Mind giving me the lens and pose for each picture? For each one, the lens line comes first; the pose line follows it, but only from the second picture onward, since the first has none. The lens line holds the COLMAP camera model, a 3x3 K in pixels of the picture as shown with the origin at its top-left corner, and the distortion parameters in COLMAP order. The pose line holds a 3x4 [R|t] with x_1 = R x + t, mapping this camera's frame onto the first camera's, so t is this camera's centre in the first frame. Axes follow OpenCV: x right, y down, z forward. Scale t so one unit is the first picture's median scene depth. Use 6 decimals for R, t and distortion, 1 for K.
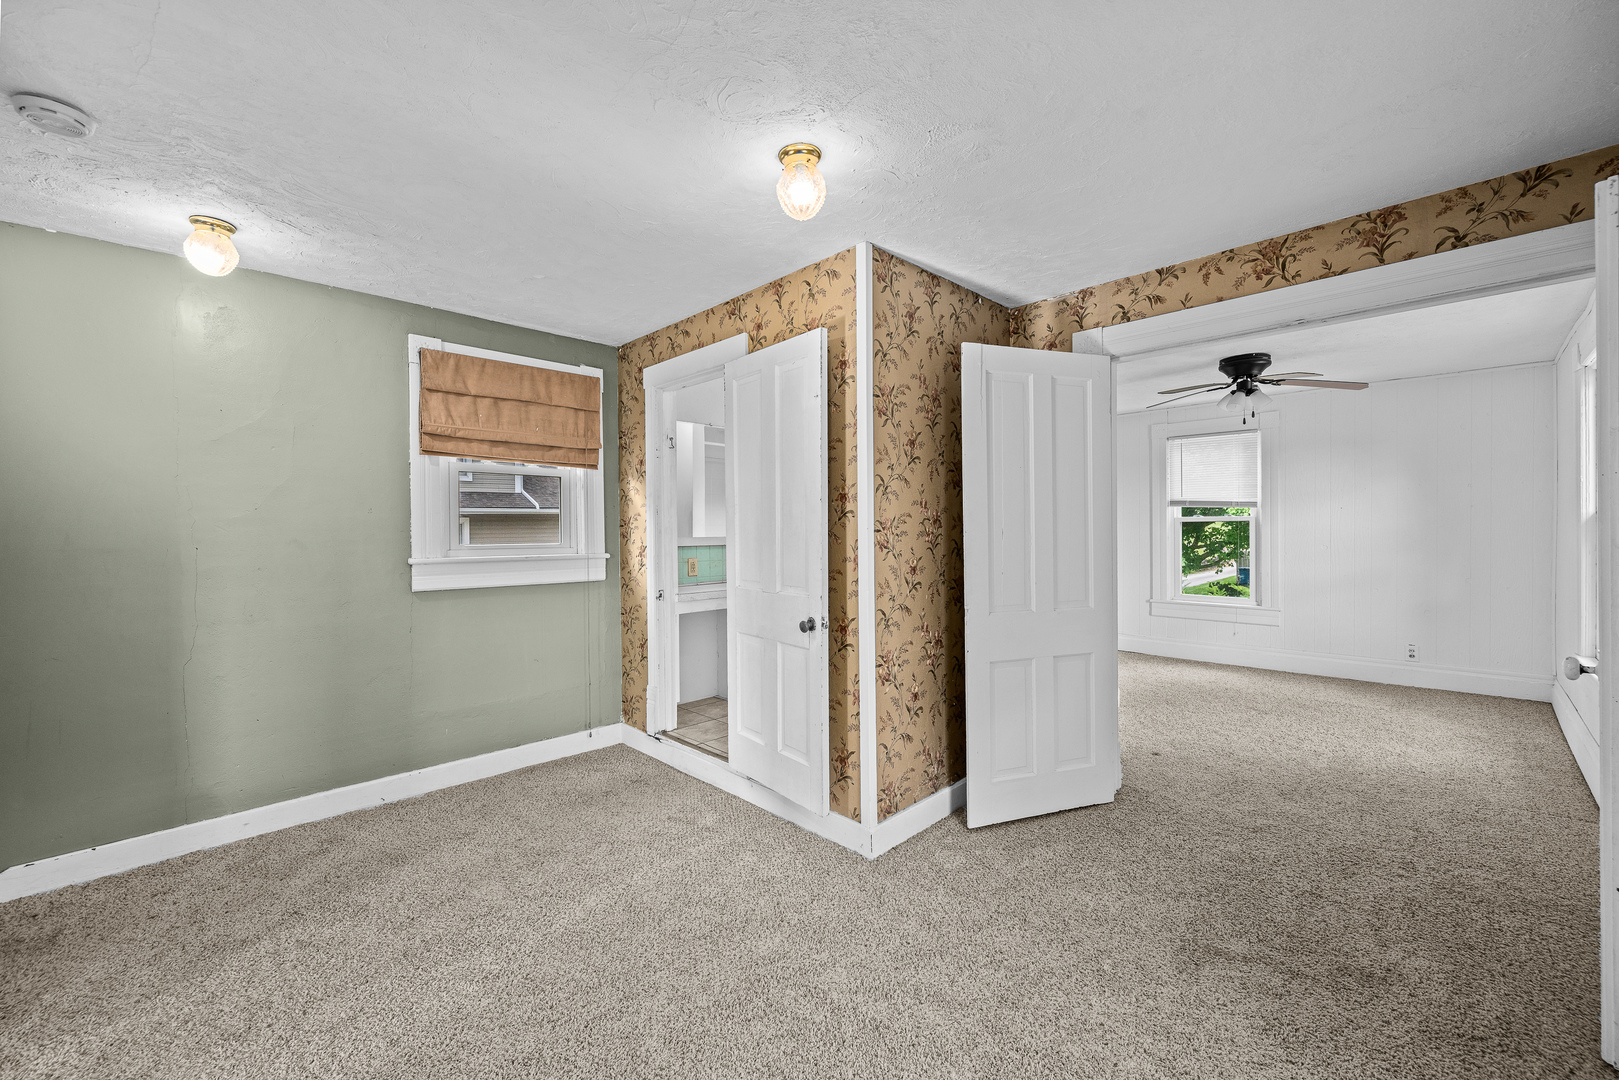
lens RADIAL K [[646.3, 0, 809.4], [0, 646.3, 542.4], [0, 0, 1]] dist [-0.000909, 0.000371]
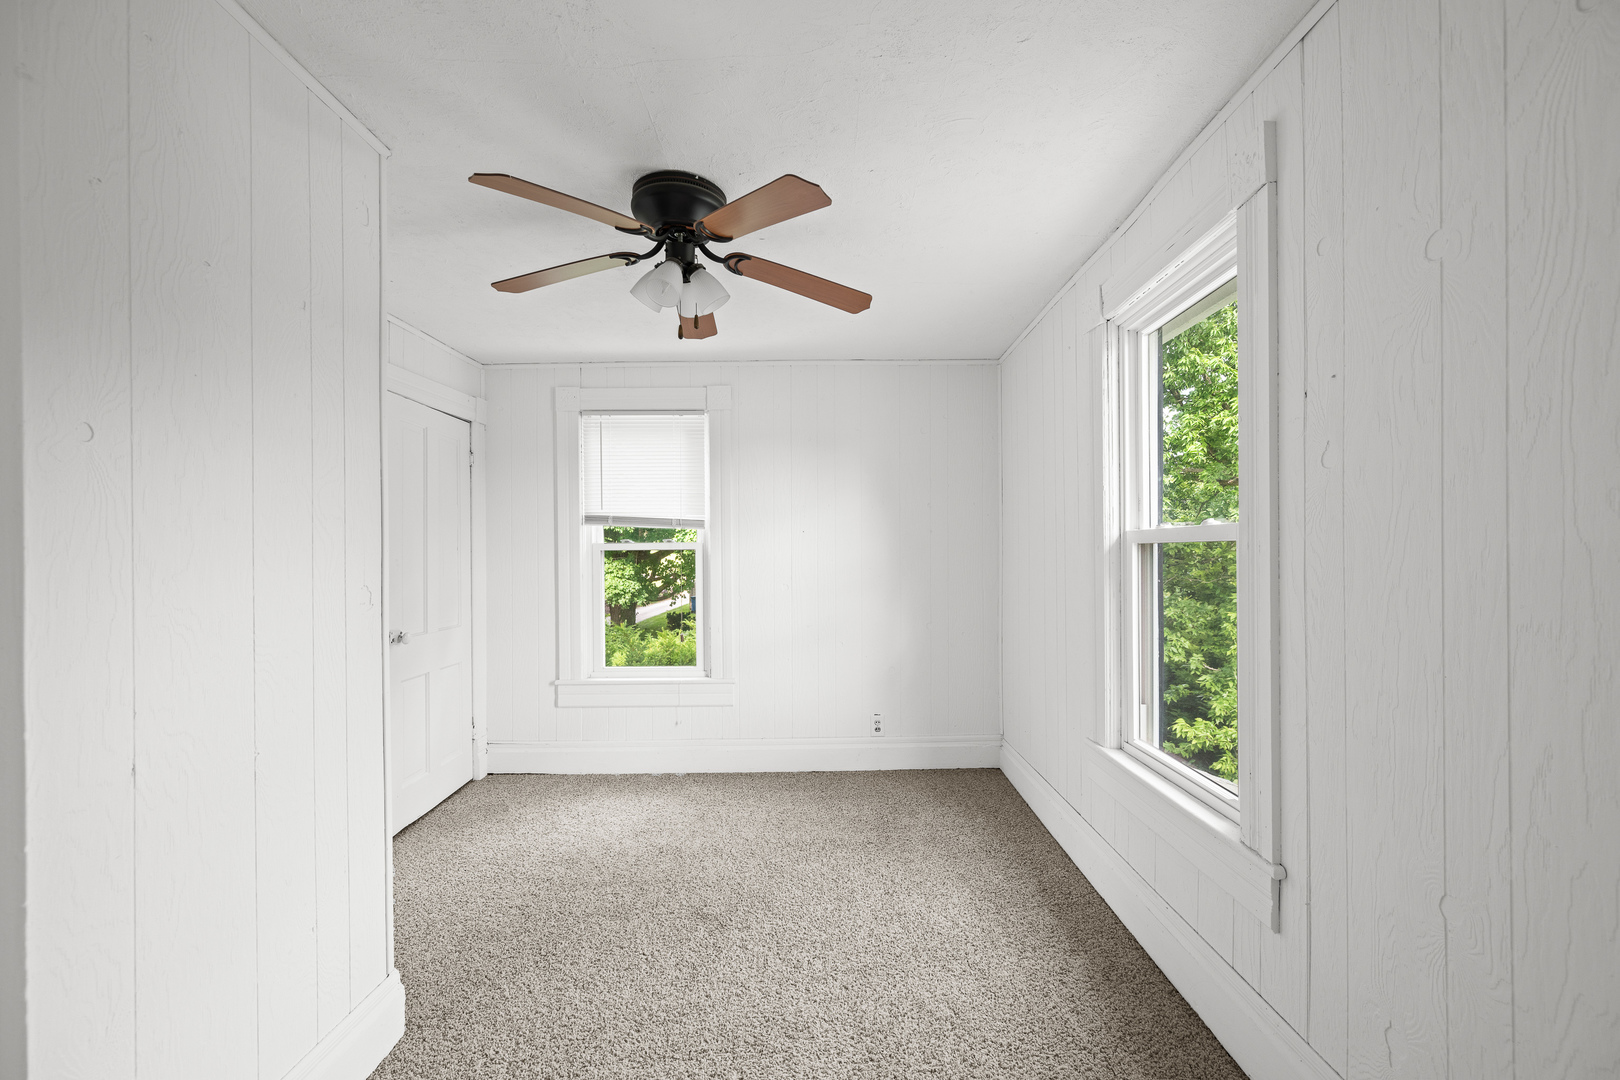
lens RADIAL K [[659.4, 0, 810.7], [0, 659.4, 548.5], [0, 0, 1]] dist [0.000659, -0.000494]
pose [[0.721256, 0.011161, 0.692578, 0.283189], [0.016633, 0.999303, -0.033426, -0.008964], [-0.692469, 0.035629, 0.720568, 0.408969]]
